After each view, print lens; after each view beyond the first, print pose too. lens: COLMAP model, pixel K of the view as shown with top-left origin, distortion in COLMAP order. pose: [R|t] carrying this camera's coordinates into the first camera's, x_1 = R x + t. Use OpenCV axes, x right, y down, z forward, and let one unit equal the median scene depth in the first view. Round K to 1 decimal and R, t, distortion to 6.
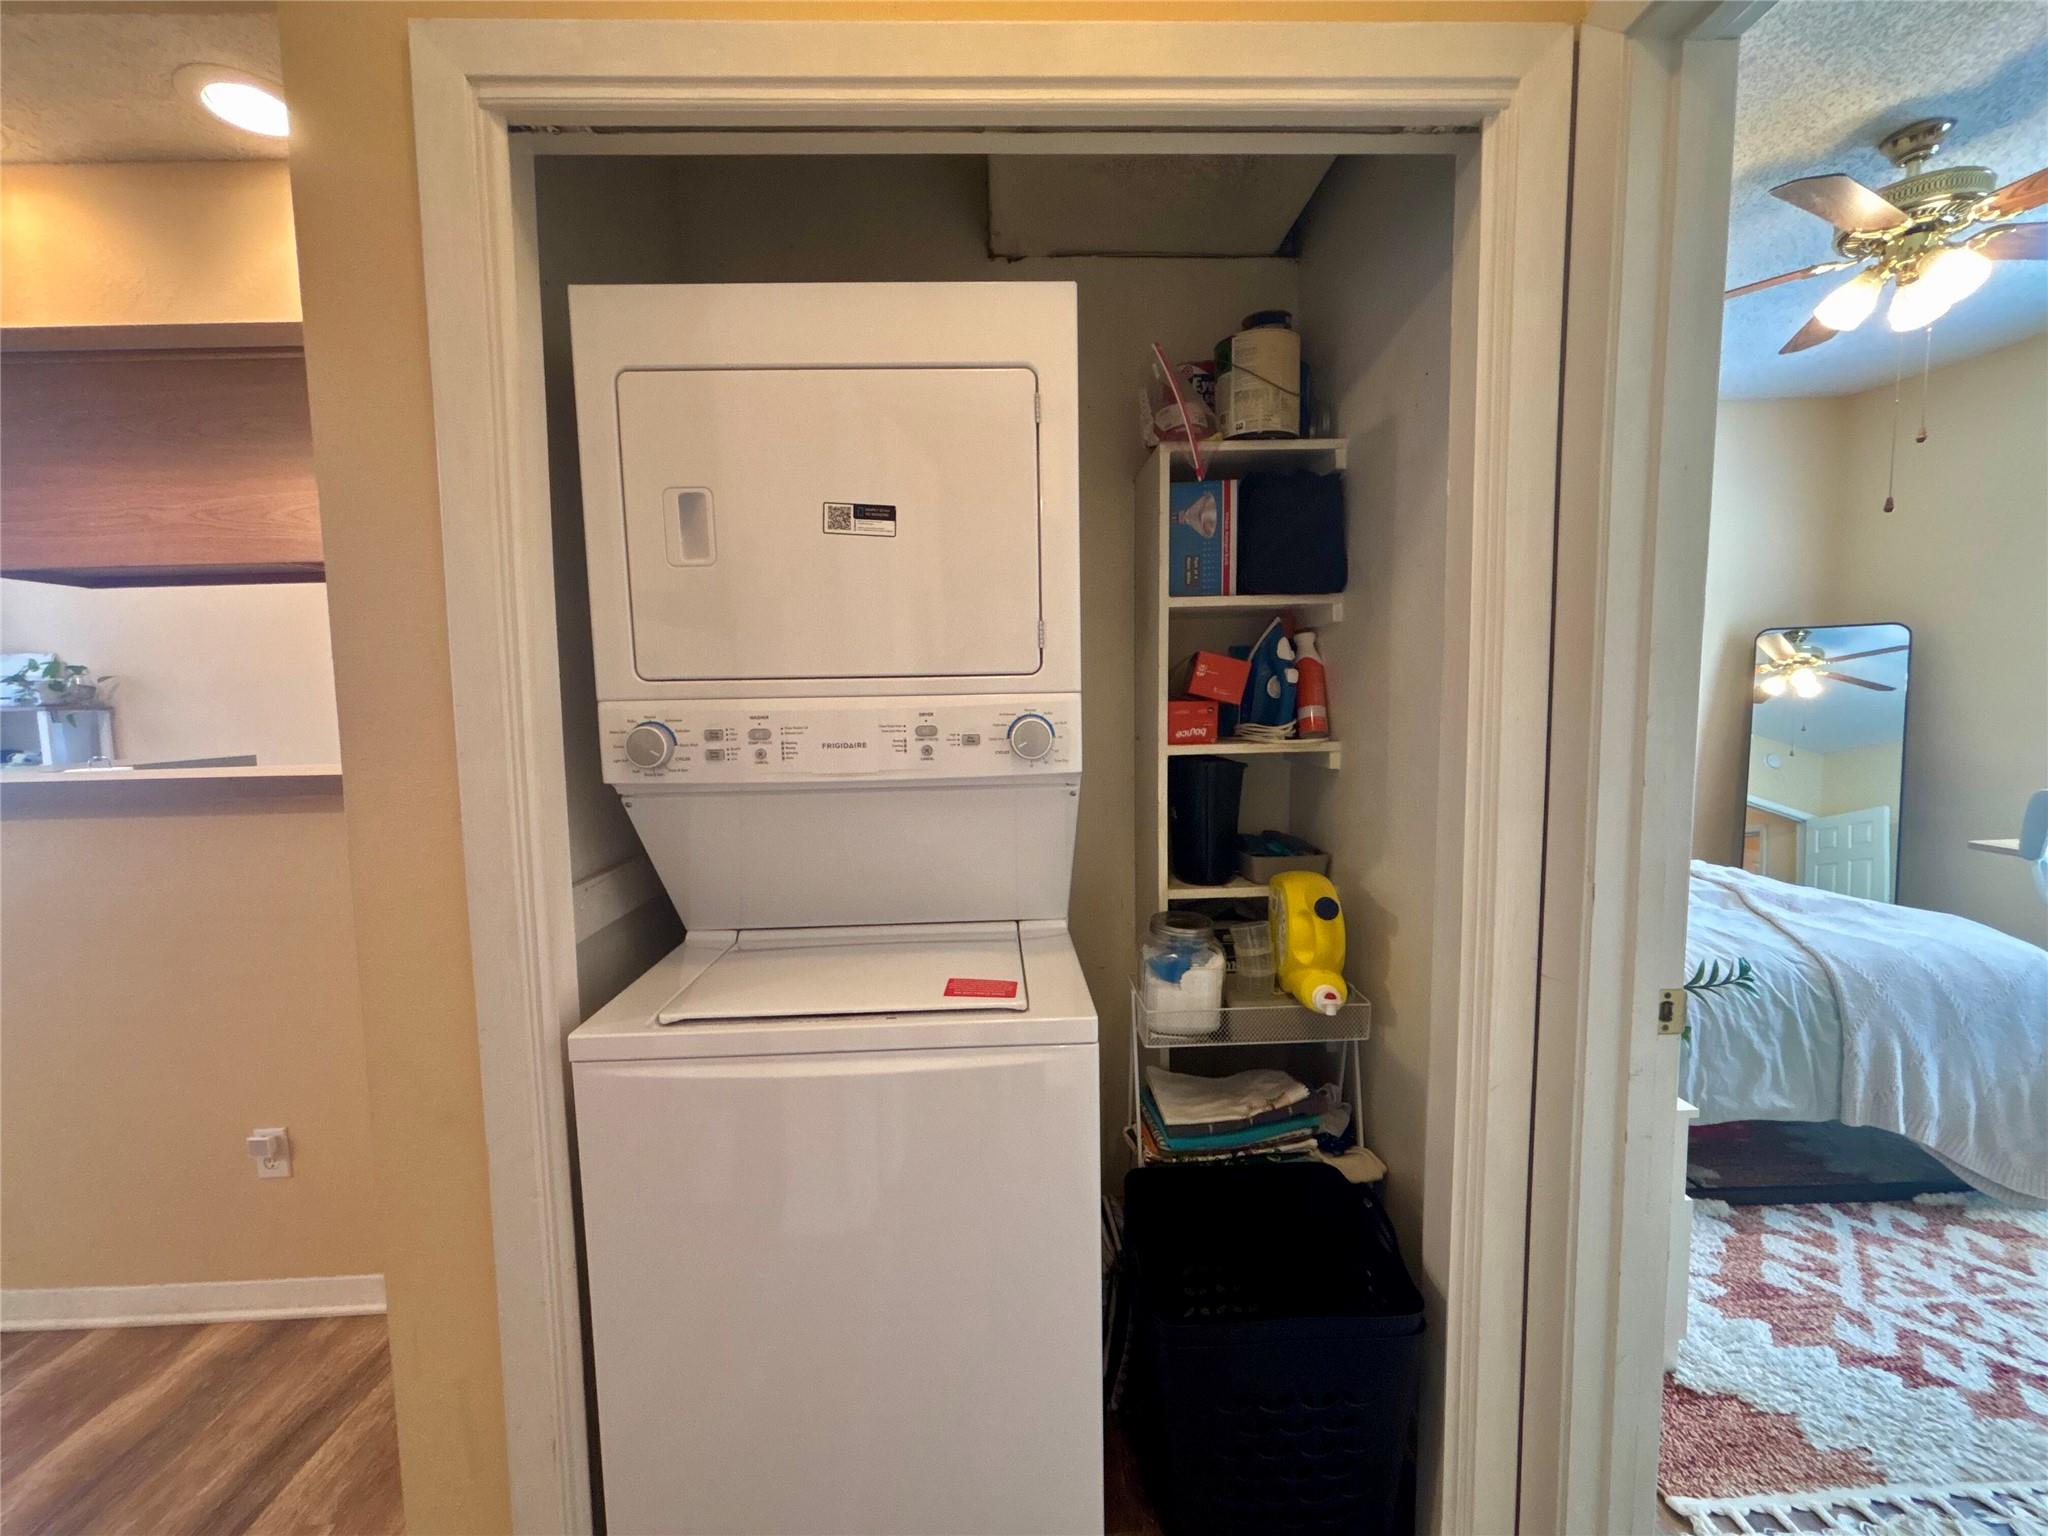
lens RADIAL K [[825.3, 0, 1024.0], [0, 825.3, 768.0], [0, 0, 1]] dist [0.013092, -0.005969]
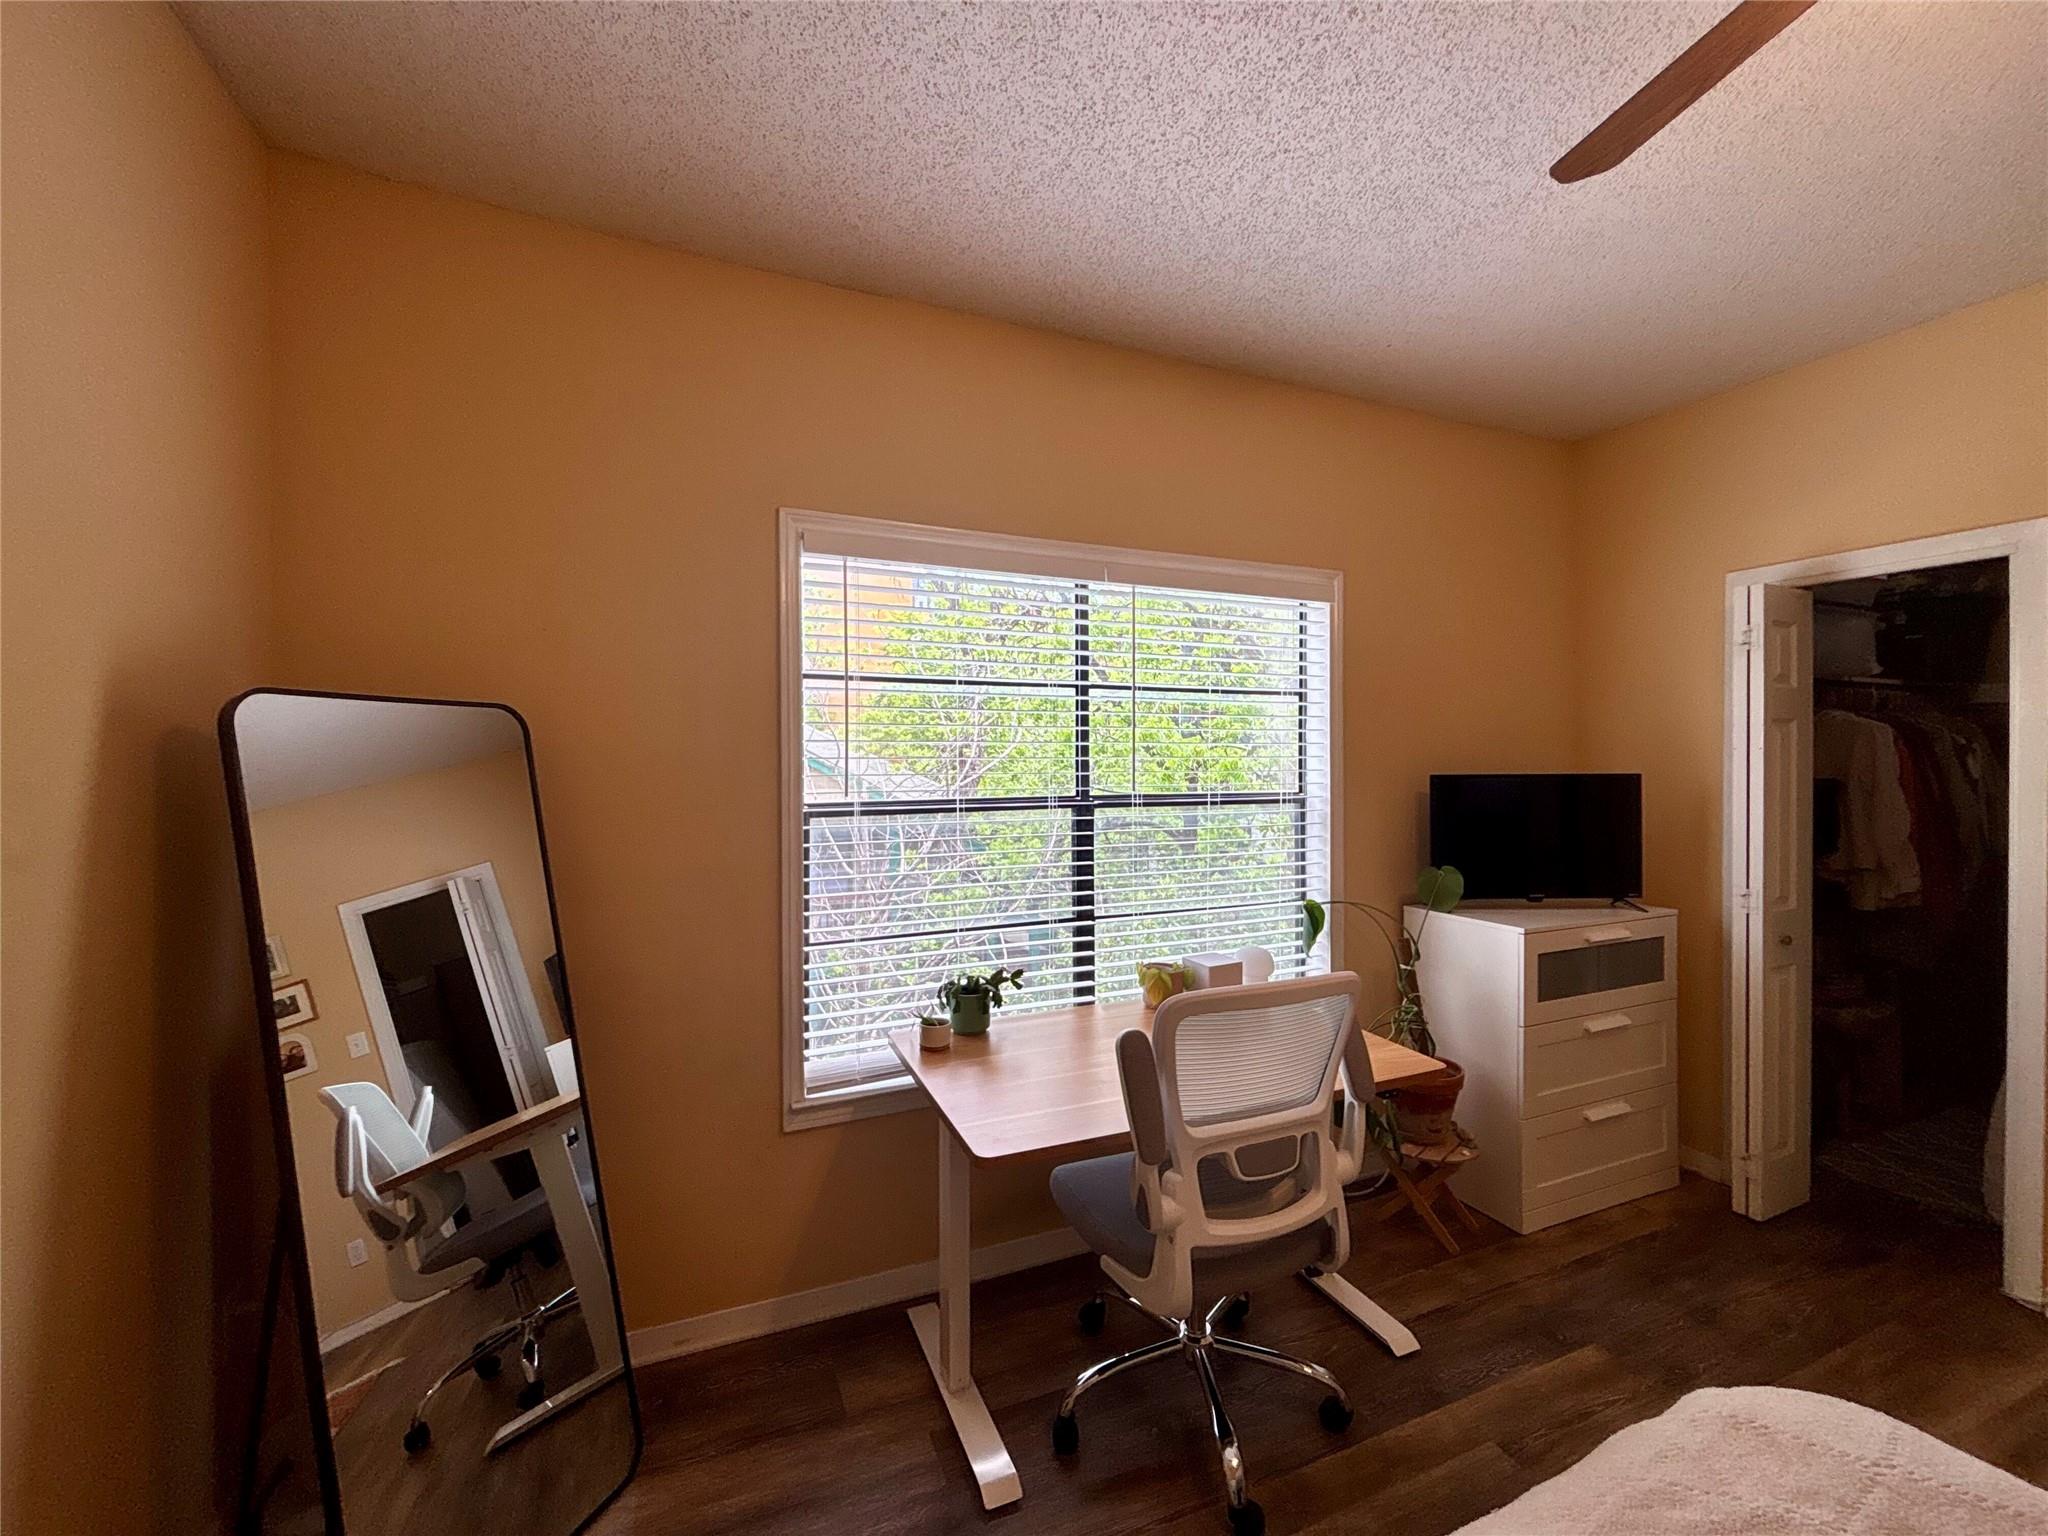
lens RADIAL K [[825.3, 0, 1024.0], [0, 825.3, 768.0], [0, 0, 1]] dist [0.013092, -0.005969]
pose [[-0.353208, 0.006767, 0.935521, 0.973957], [0.092143, 0.995364, 0.027589, -0.242366], [-0.930996, 0.095946, -0.352193, 1.698107]]
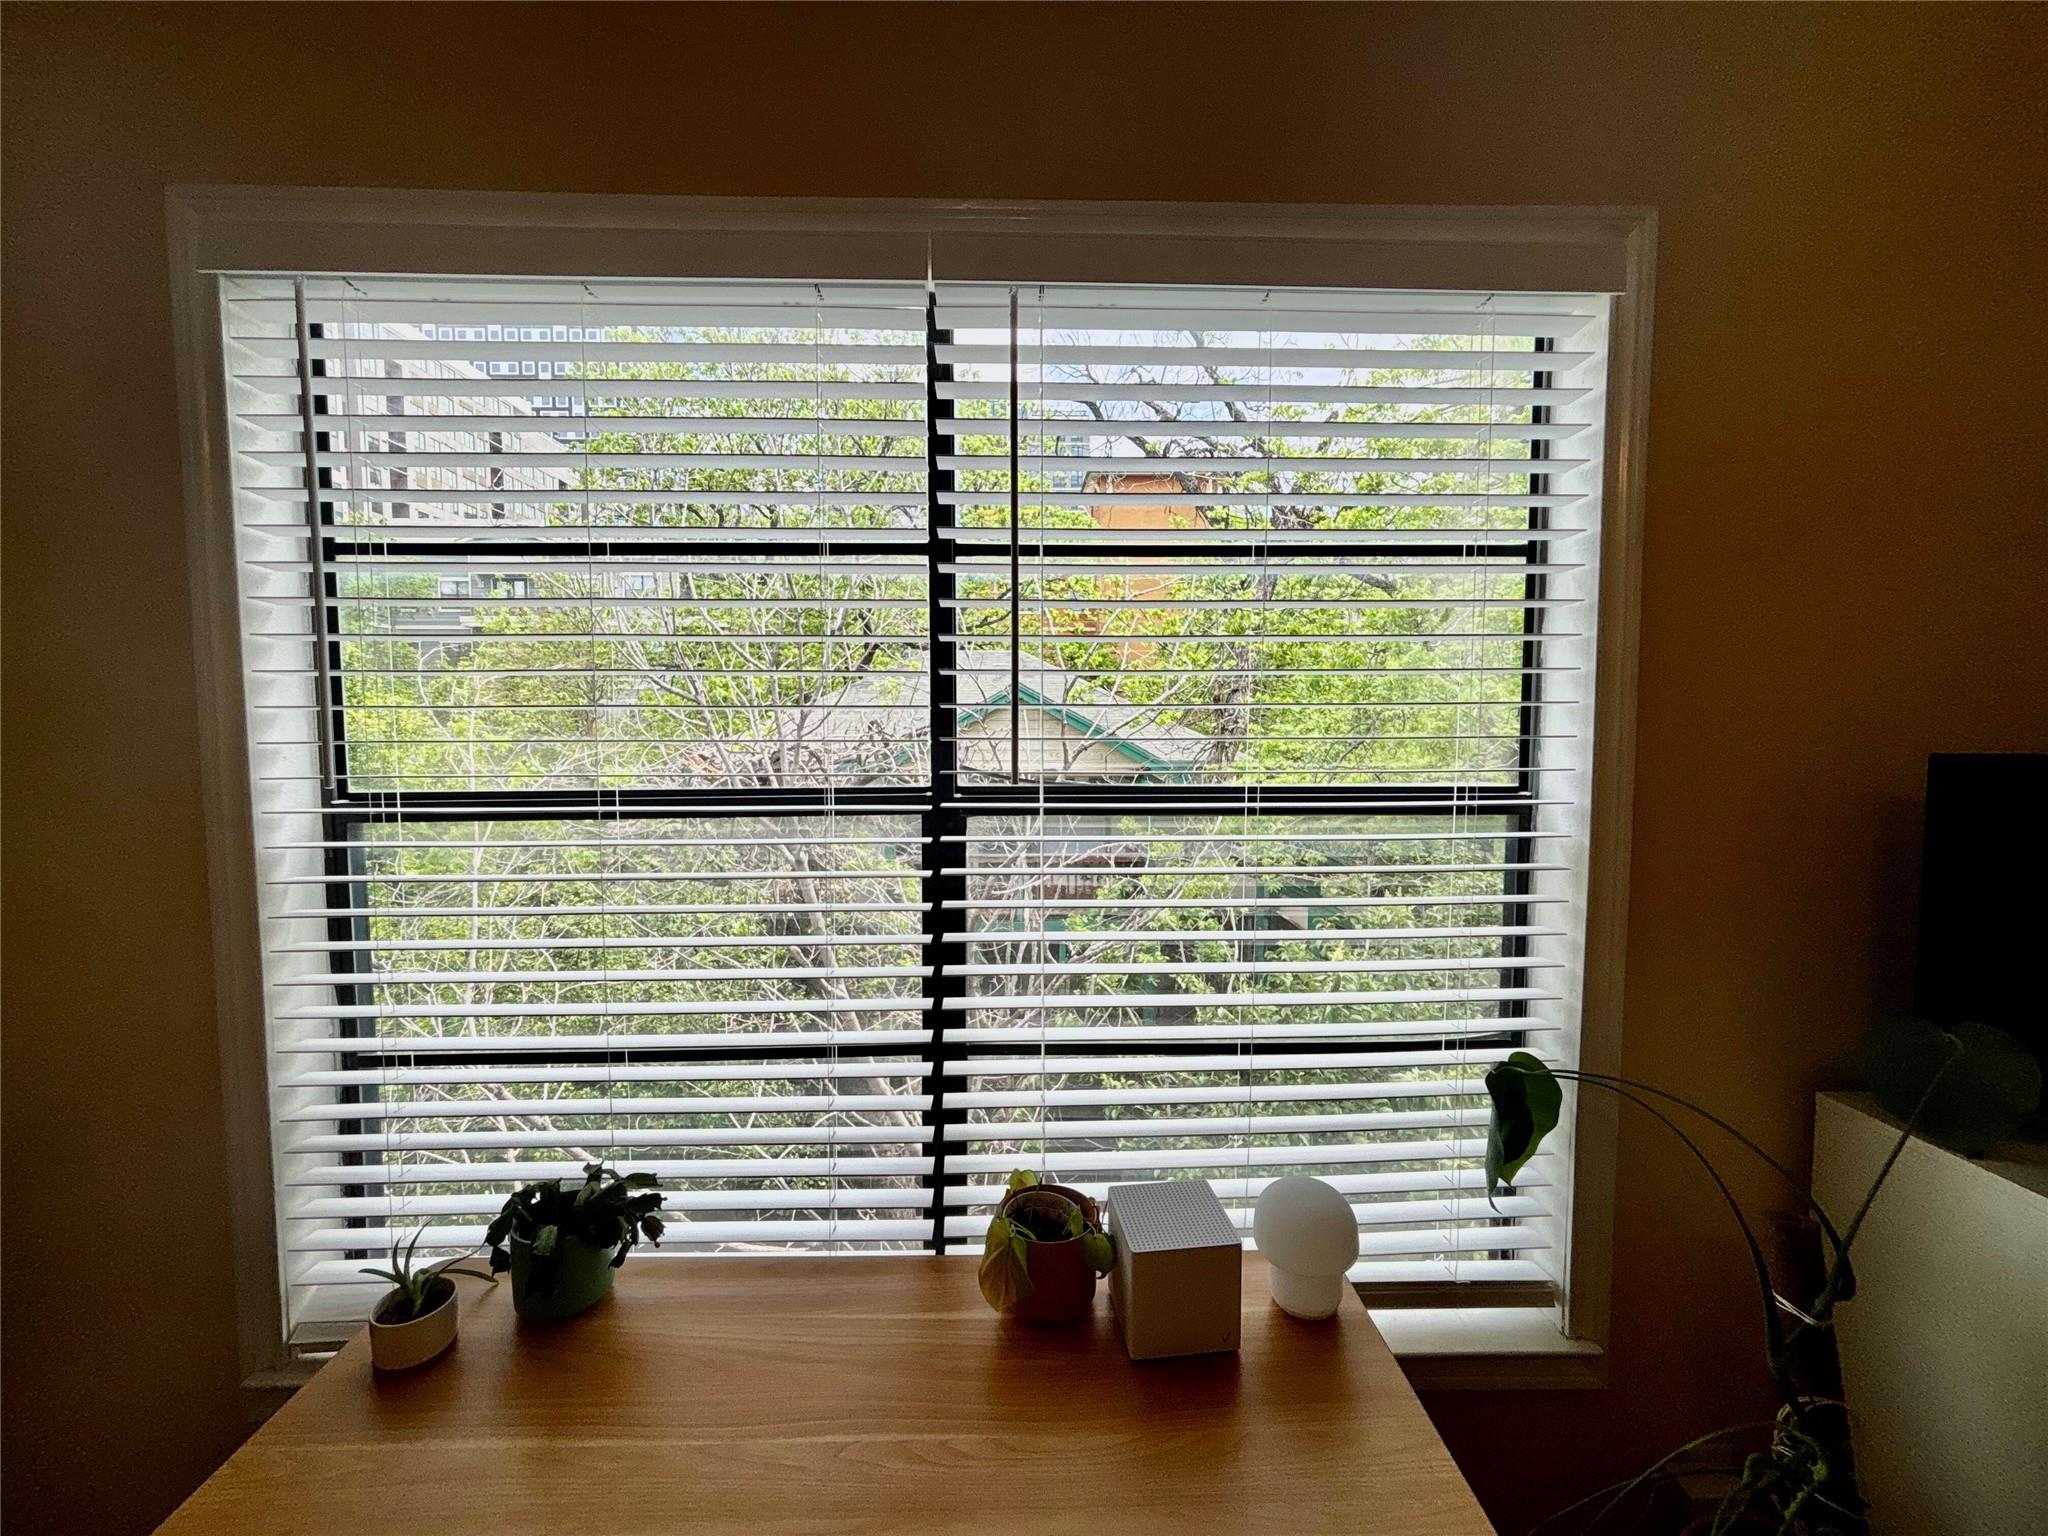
lens RADIAL K [[892.8, 0, 992.8], [0, 892.8, 771.5], [0, 0, 1]] dist [-0.052544, 0.023961]
pose [[0.013755, -0.057651, 0.998242, 1.519683], [0.093465, 0.994040, 0.056120, -0.199746], [-0.995528, 0.092529, 0.019061, 1.112364]]
